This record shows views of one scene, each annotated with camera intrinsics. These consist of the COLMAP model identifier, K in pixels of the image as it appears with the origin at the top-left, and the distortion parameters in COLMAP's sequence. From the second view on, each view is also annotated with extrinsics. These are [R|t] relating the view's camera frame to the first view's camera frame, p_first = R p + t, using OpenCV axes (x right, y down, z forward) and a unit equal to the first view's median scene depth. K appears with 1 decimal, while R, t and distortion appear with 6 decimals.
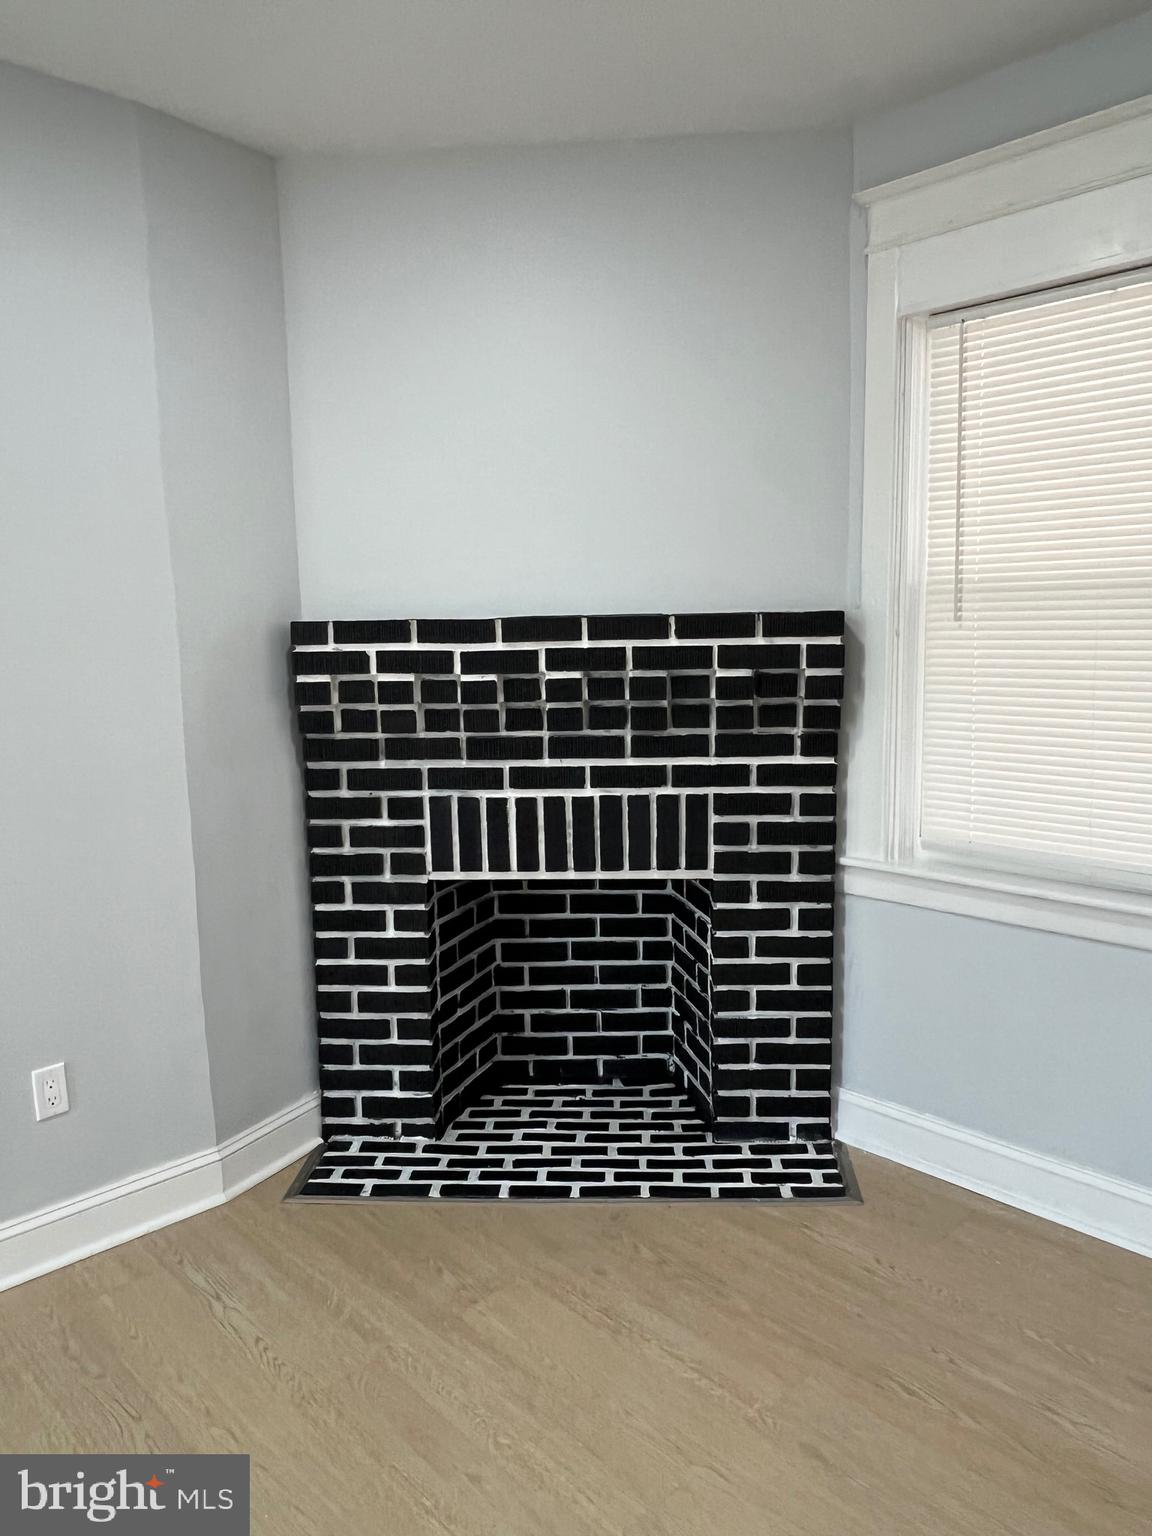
lens RADIAL K [[1090.4, 0, 573.7], [0, 1090.4, 757.0], [0, 0, 1]] dist [0.004546, 0.000529]
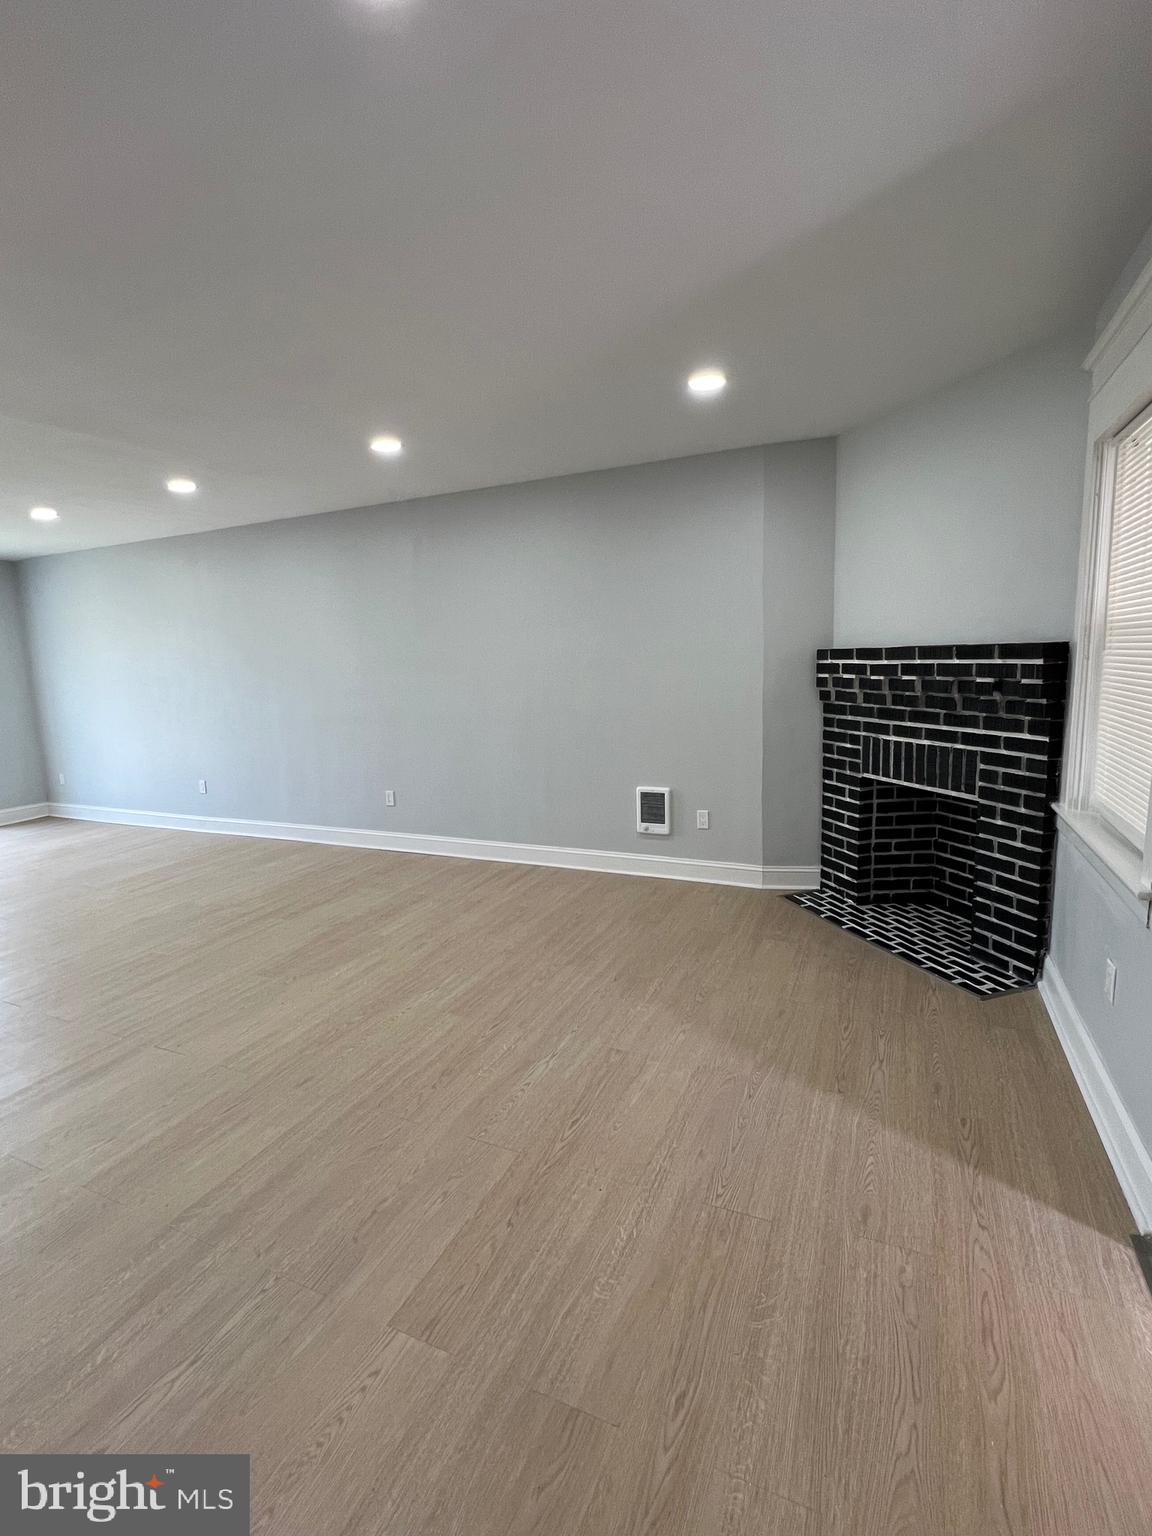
lens RADIAL K [[710.3, 0, 575.4], [0, 710.3, 762.0], [0, 0, 1]] dist [-0.001807, 0.001127]
pose [[0.375346, 0.144179, -0.915602, 0.893967], [-0.095744, 0.988574, 0.116420, -0.017477], [0.921926, 0.043966, 0.384862, -0.008167]]
